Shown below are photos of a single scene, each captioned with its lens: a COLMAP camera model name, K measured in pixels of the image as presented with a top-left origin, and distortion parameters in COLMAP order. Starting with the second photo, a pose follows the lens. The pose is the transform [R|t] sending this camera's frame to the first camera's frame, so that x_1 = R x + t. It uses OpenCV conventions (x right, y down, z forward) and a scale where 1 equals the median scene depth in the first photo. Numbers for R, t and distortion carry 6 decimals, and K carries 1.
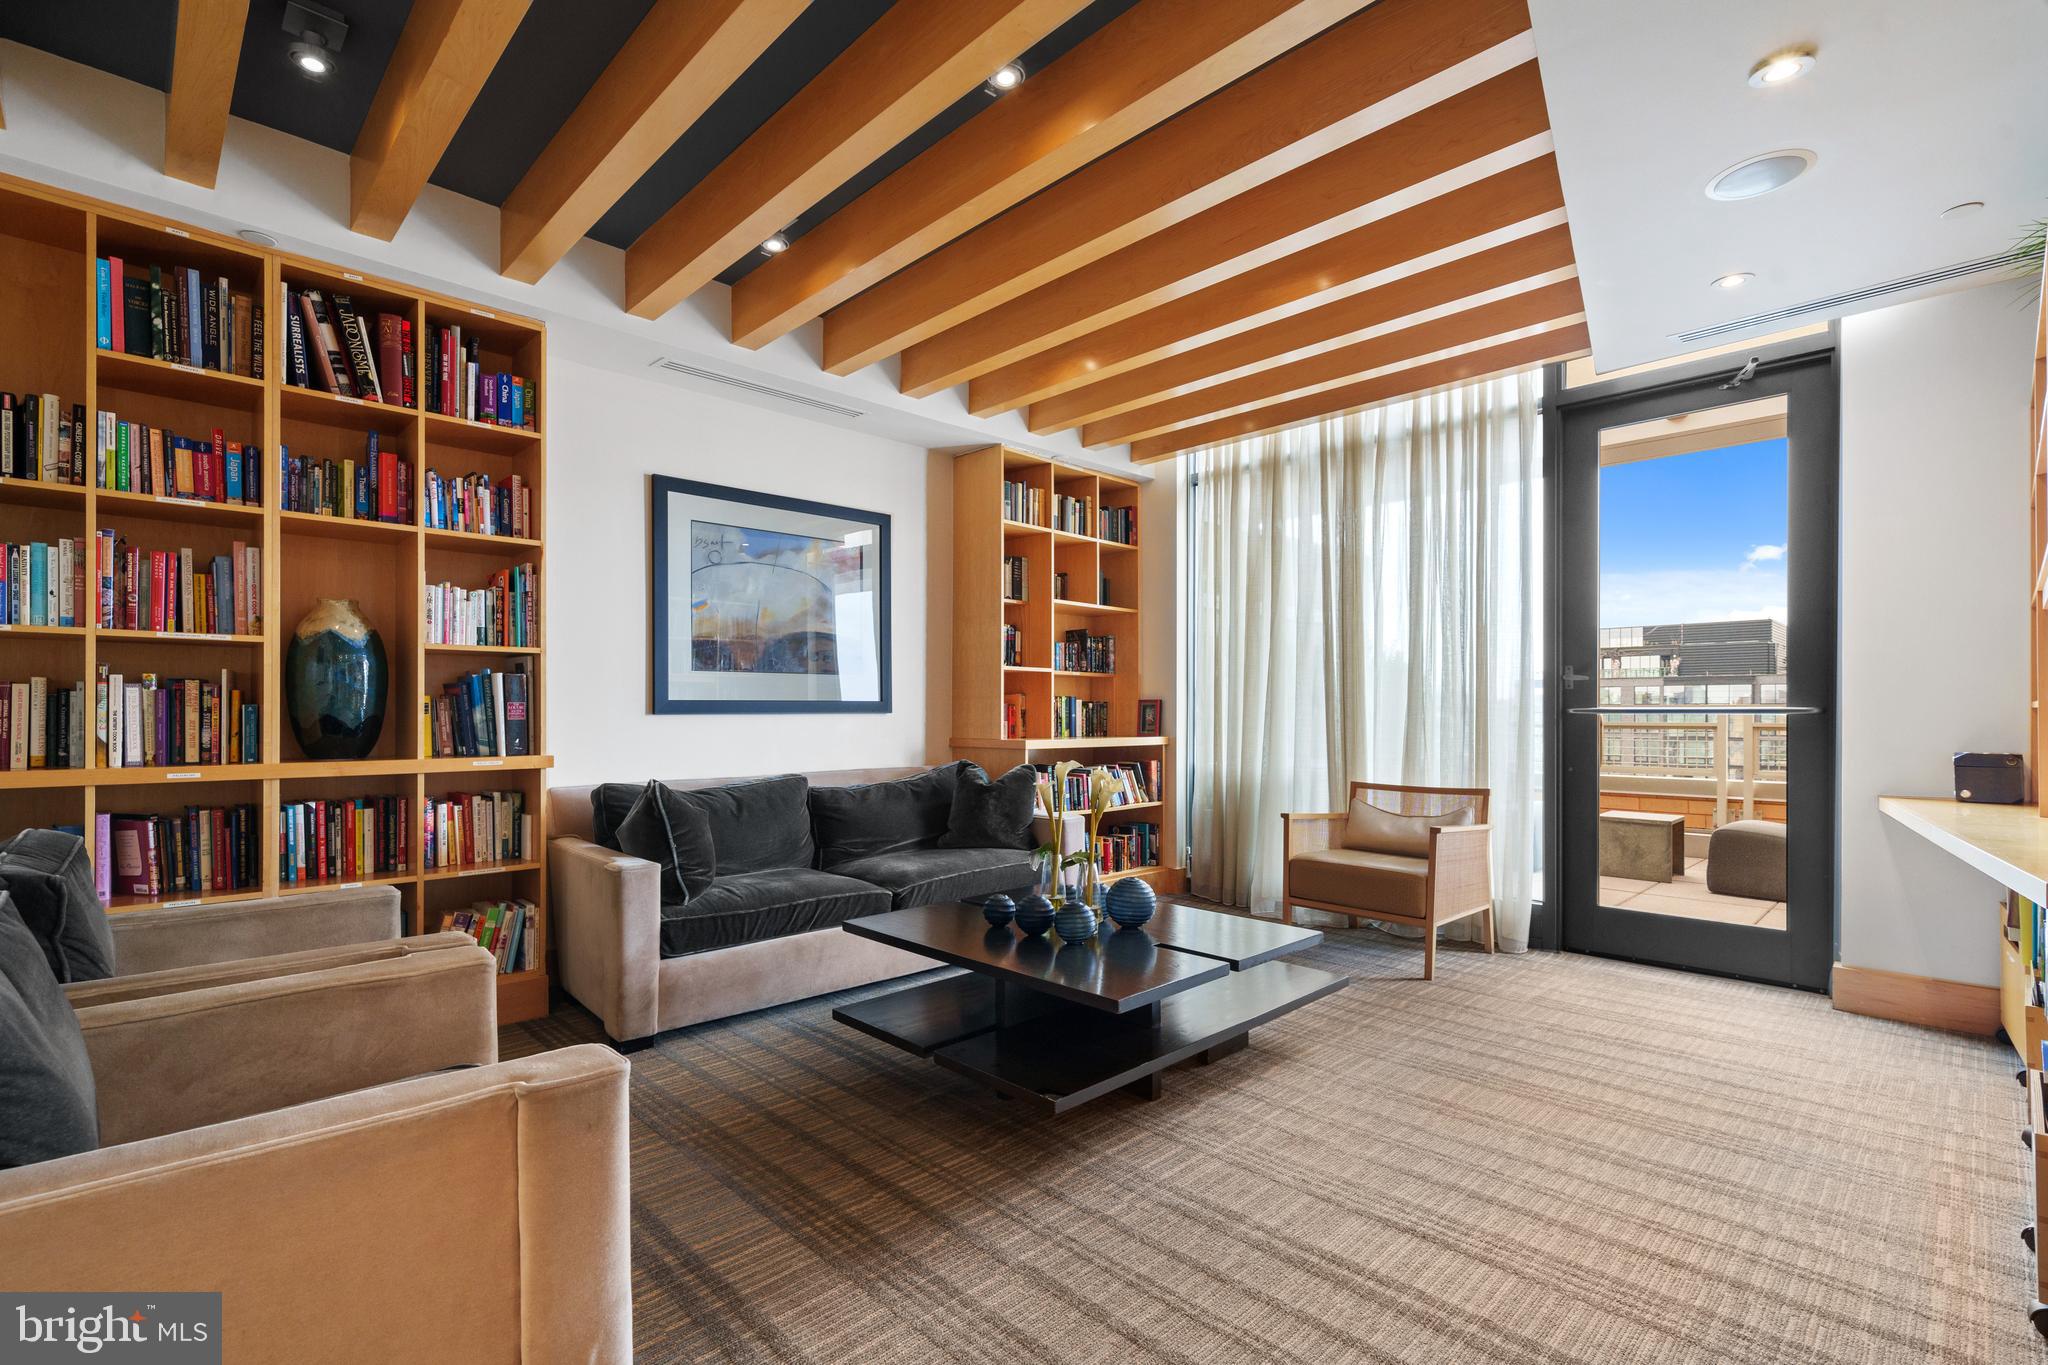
lens RADIAL K [[941.9, 0, 1019.2], [0, 941.9, 714.7], [0, 0, 1]] dist [0.000688, -0.000462]
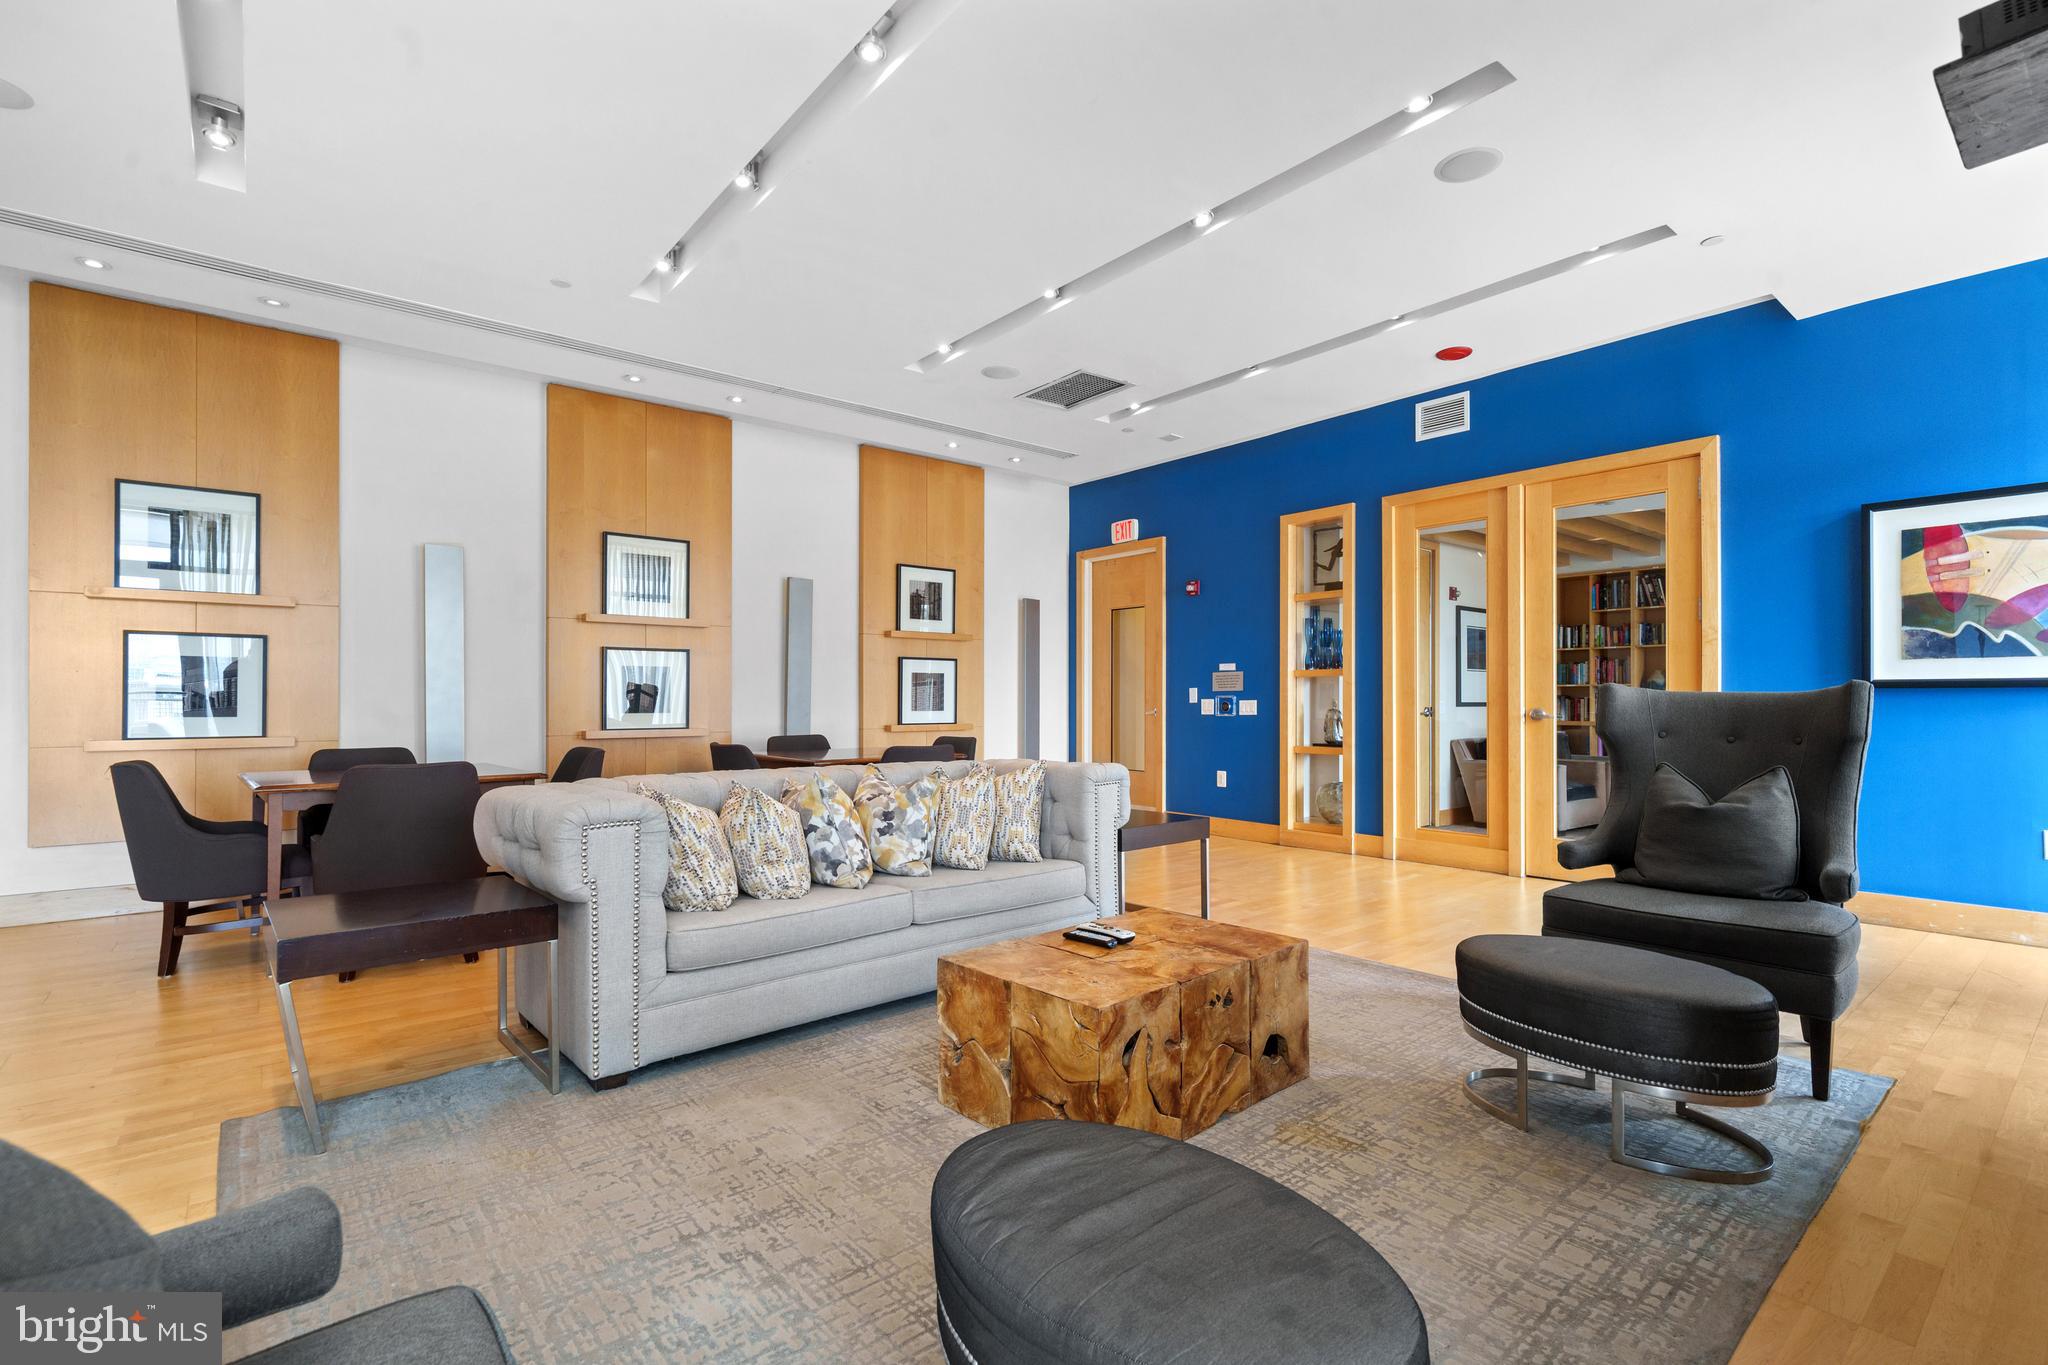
lens RADIAL K [[941.9, 0, 1030.0], [0, 941.9, 696.3], [0, 0, 1]] dist [0.000688, -0.000462]
pose [[-0.086277, -0.014598, -0.996164, 2.333402], [-0.005445, 0.999885, -0.014181, 0.014807], [0.996256, 0.004201, -0.086346, -0.716565]]
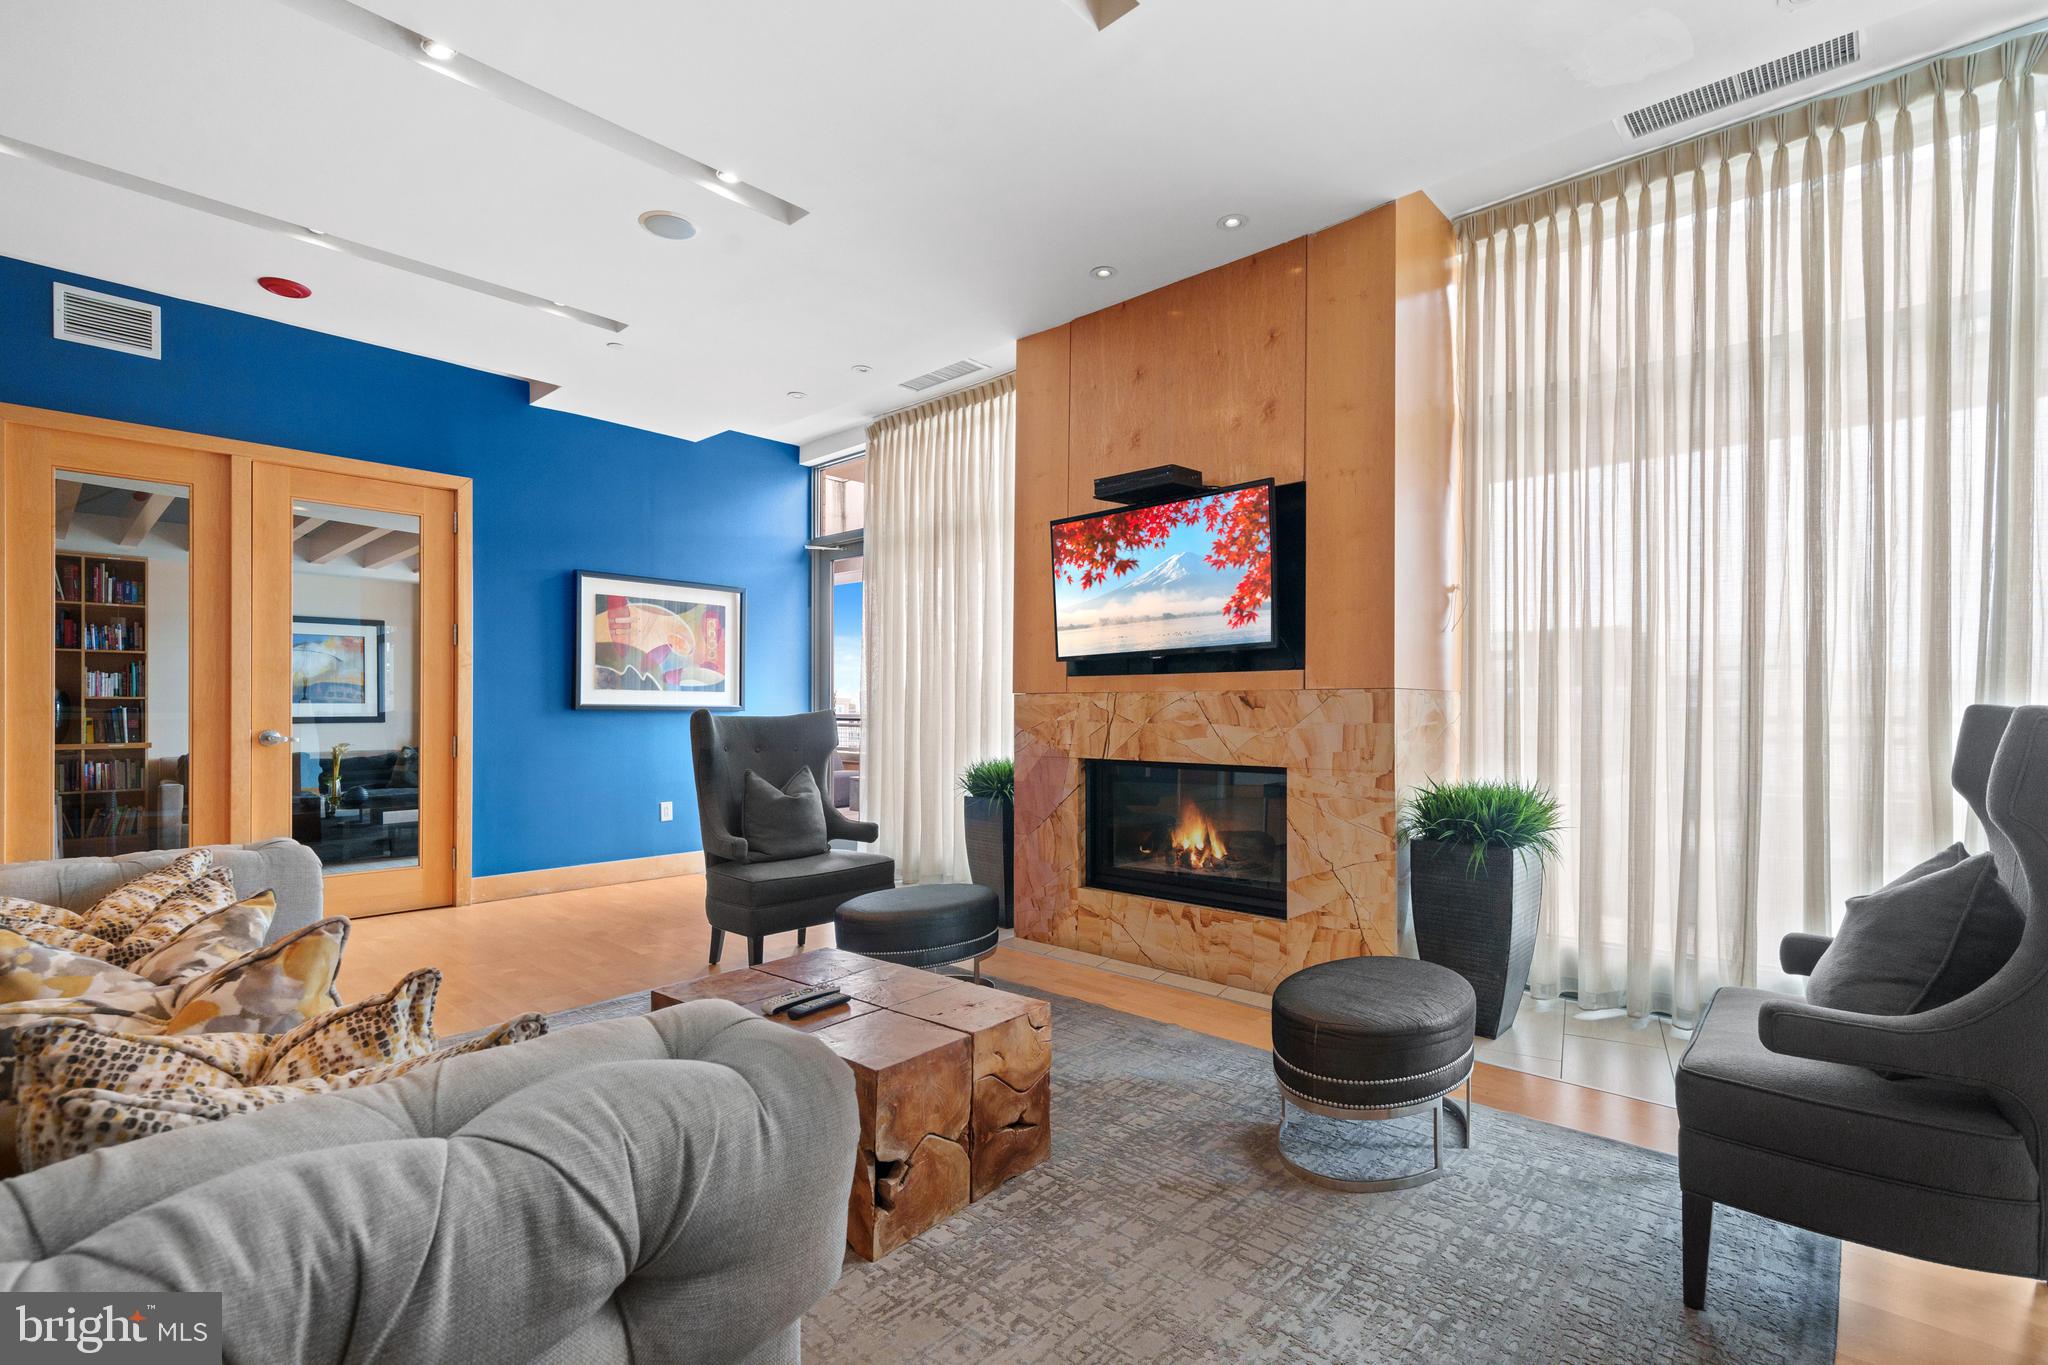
lens RADIAL K [[941.9, 0, 1026.7], [0, 941.9, 712.5], [0, 0, 1]] dist [0.000688, -0.000462]
pose [[0.998614, -0.006853, 0.052186, 1.596290], [0.007089, 0.999965, -0.004342, -0.005517], [-0.052154, 0.004706, 0.998628, -1.491629]]
